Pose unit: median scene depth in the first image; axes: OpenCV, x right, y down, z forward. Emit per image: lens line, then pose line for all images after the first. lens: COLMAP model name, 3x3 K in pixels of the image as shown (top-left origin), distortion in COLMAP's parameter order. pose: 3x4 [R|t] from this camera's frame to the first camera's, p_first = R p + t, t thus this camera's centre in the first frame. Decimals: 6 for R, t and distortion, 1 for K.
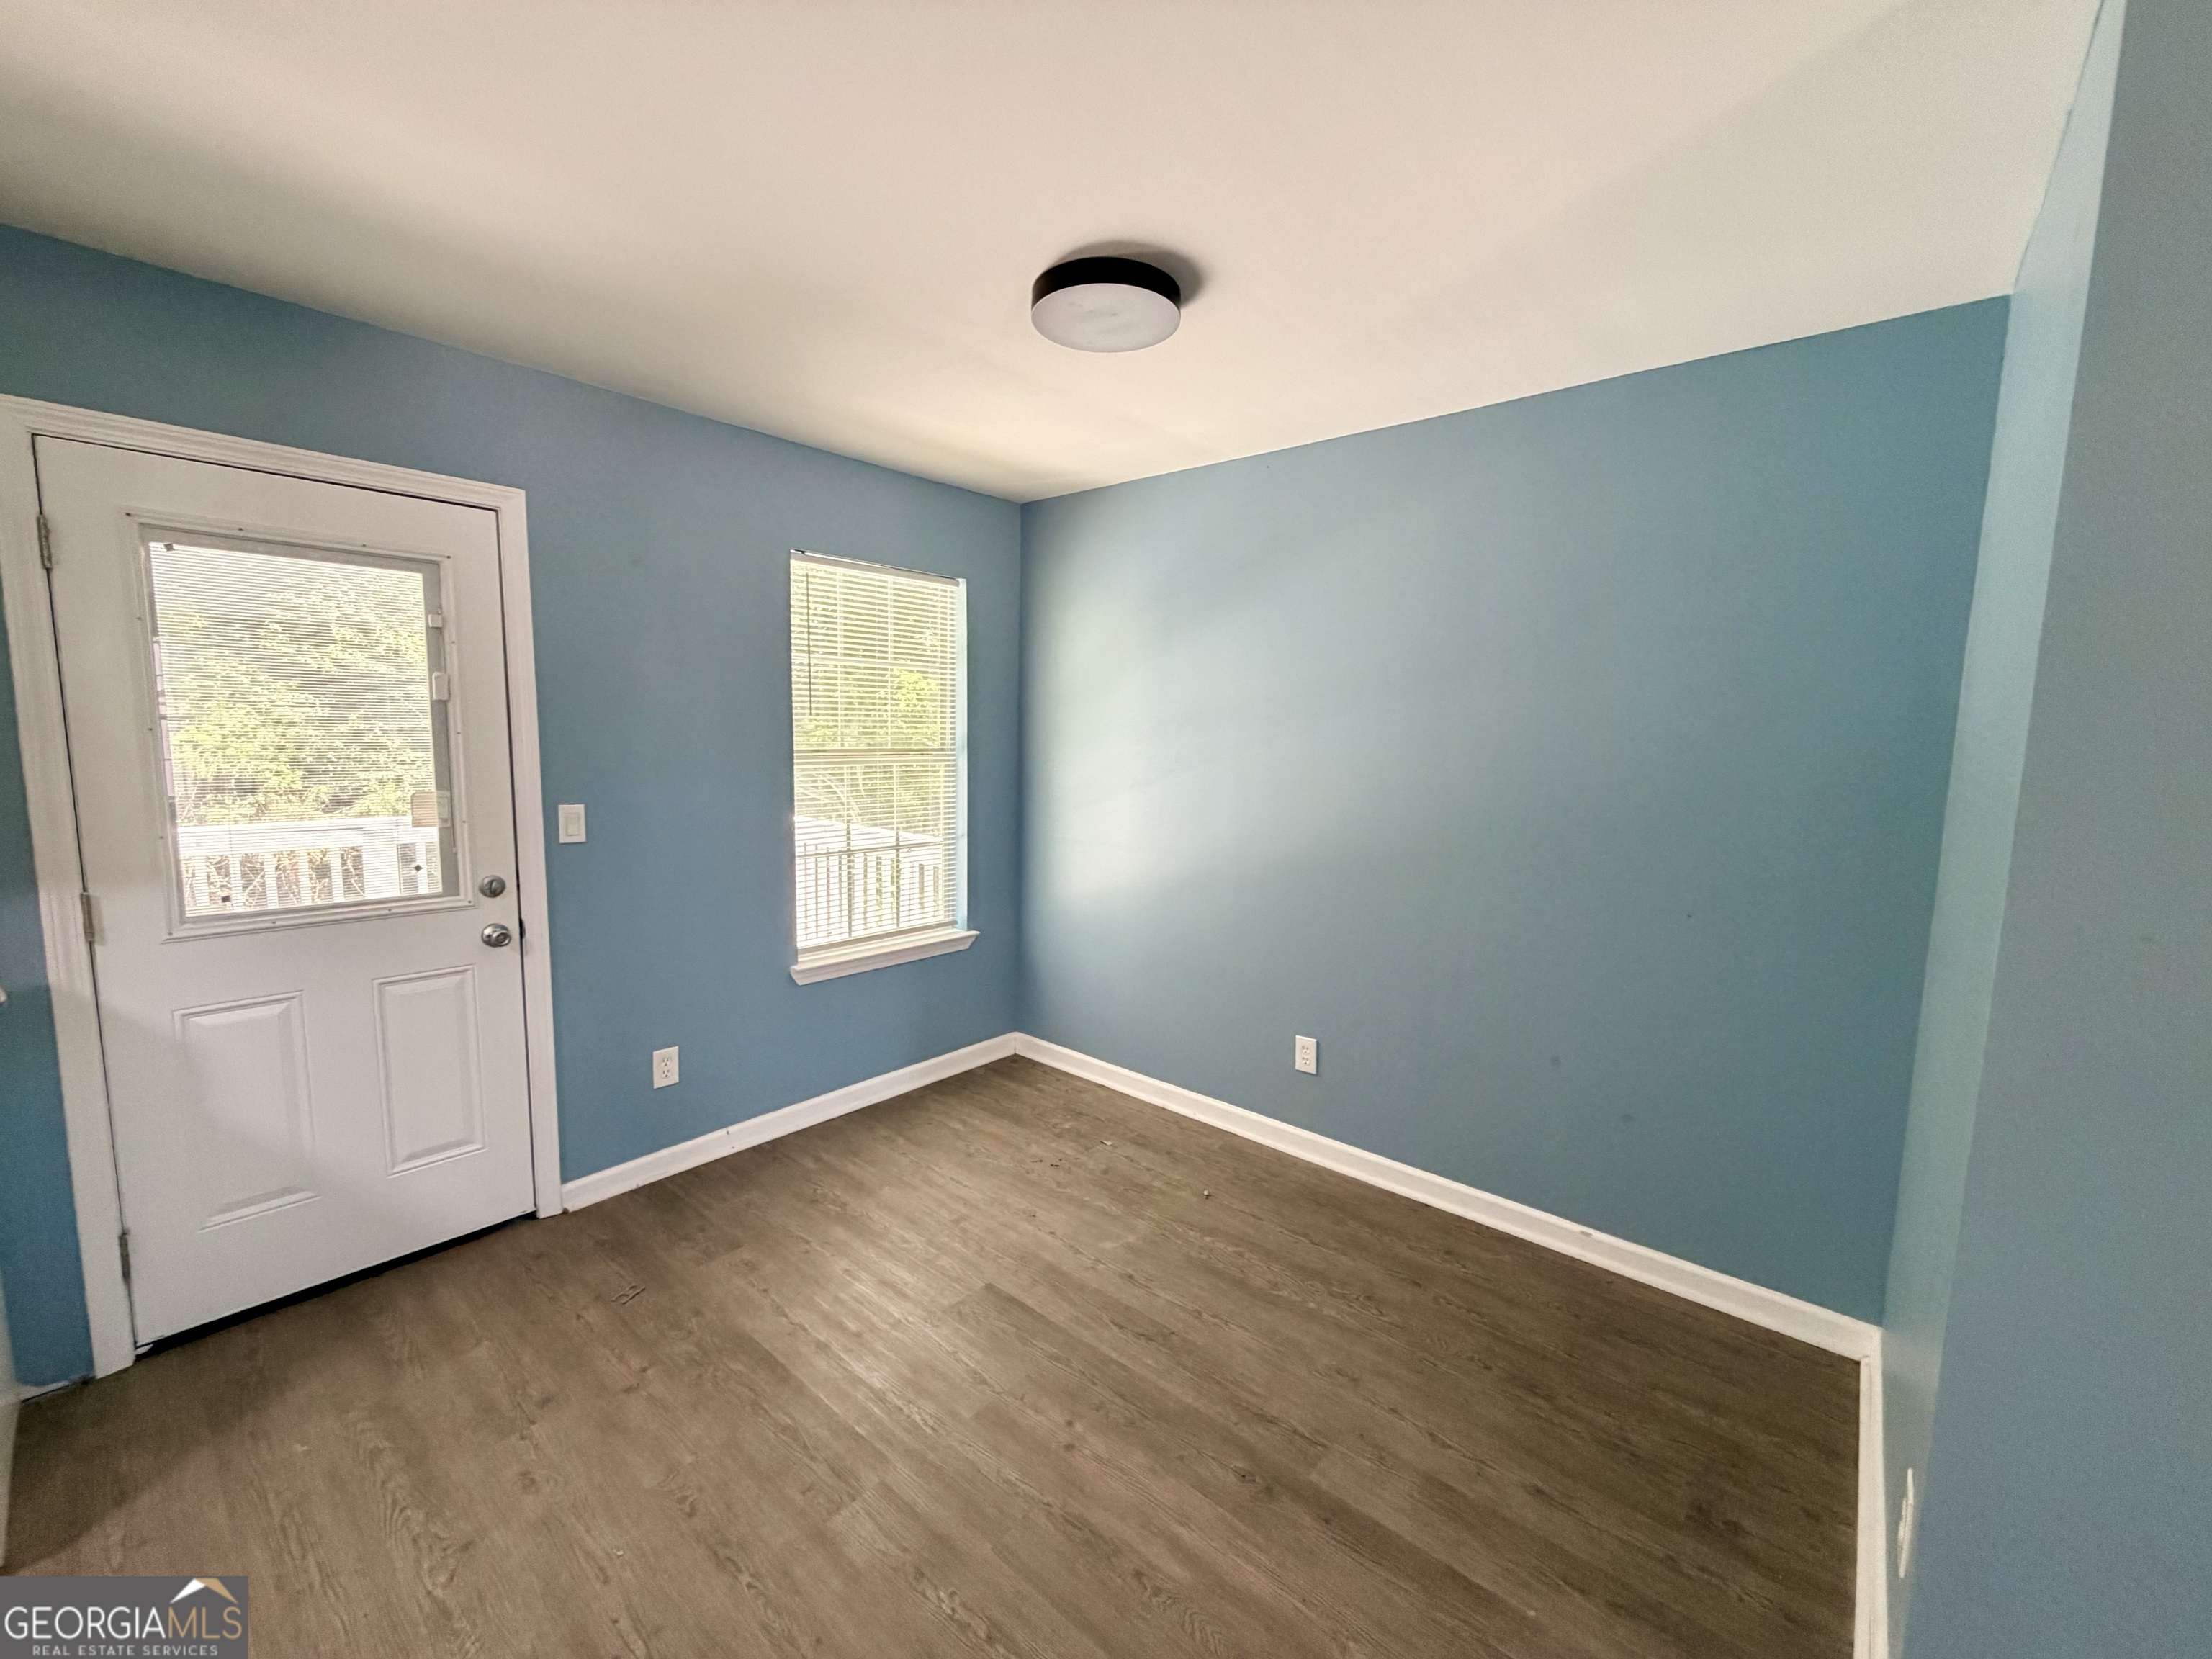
lens RADIAL K [[886.9, 0, 1103.9], [0, 886.9, 843.5], [0, 0, 1]] dist [0.000780, -0.000498]
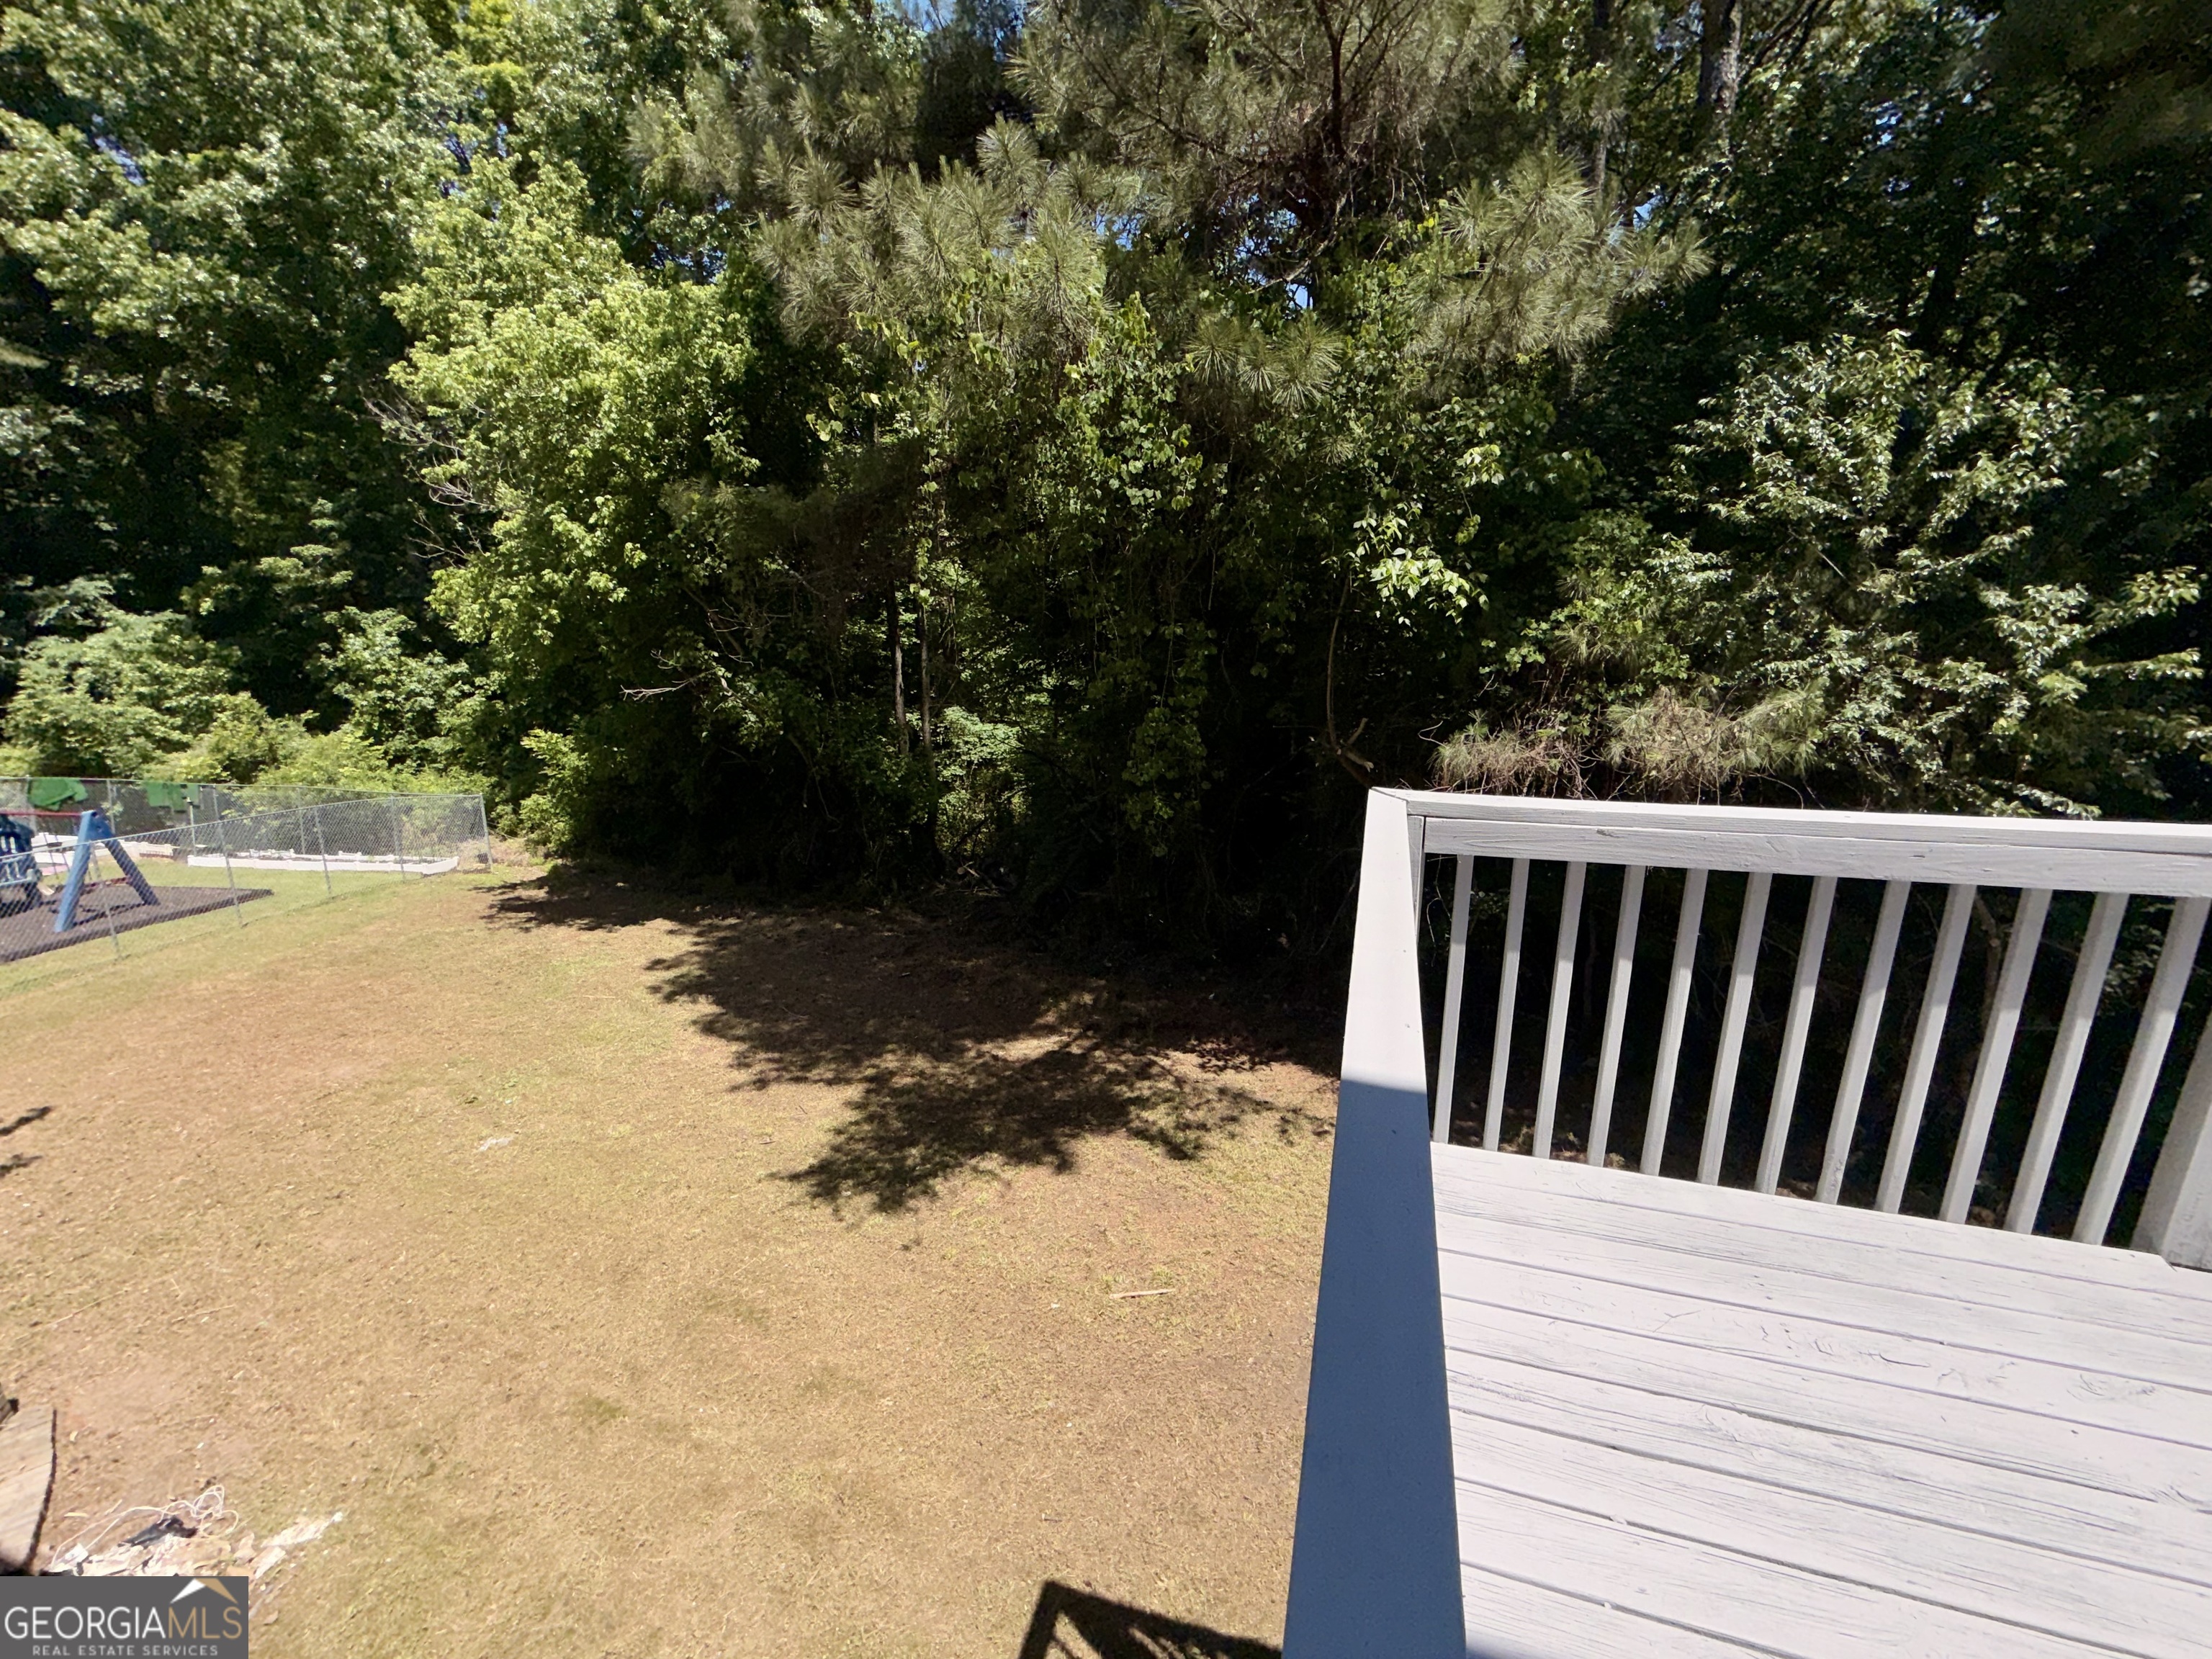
lens RADIAL K [[886.9, 0, 1101.0], [0, 886.9, 830.4], [0, 0, 1]] dist [0.000780, -0.000498]
pose [[0.388480, 0.208961, -0.897451, -0.324145], [-0.075728, 0.977893, 0.194910, -0.038308], [0.918340, -0.007757, 0.395716, 0.191454]]
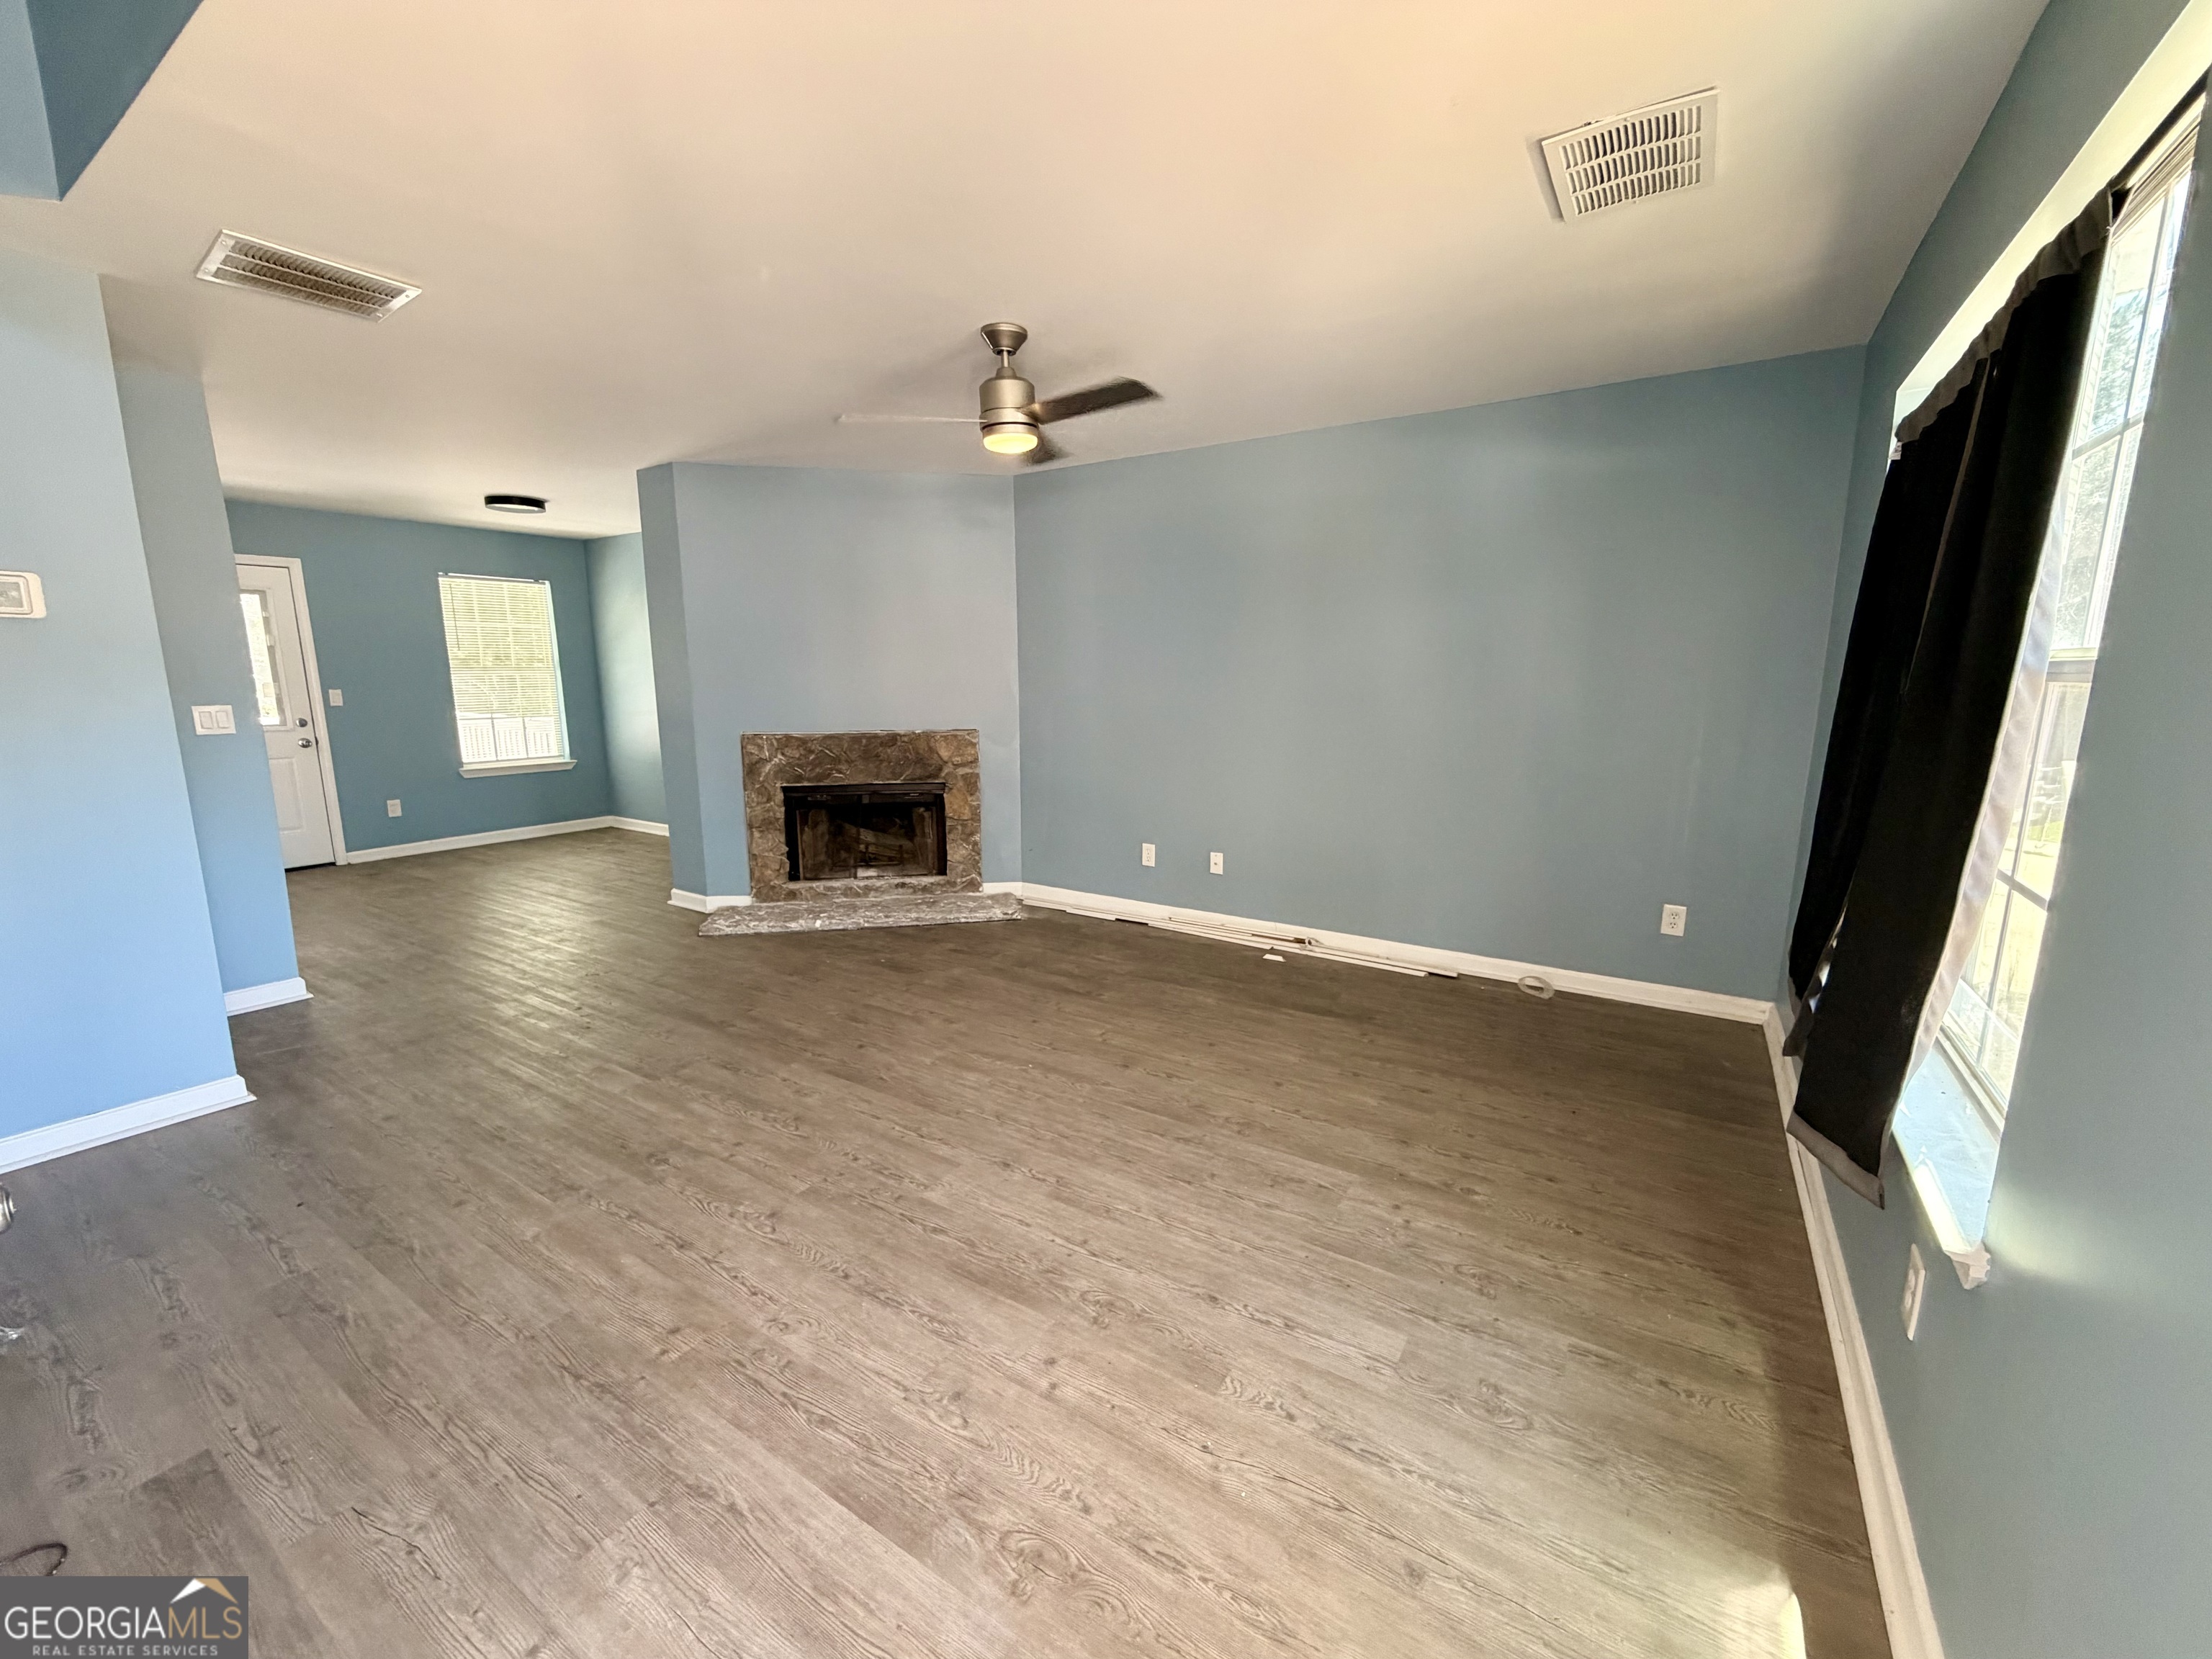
lens RADIAL K [[886.9, 0, 1115.3], [0, 886.9, 834.9], [0, 0, 1]] dist [0.000780, -0.000498]
pose [[0.989675, -0.047012, 0.135403, 1.159941], [0.038416, 0.997118, 0.065415, 0.274577], [-0.138088, -0.059538, 0.988629, -1.708852]]
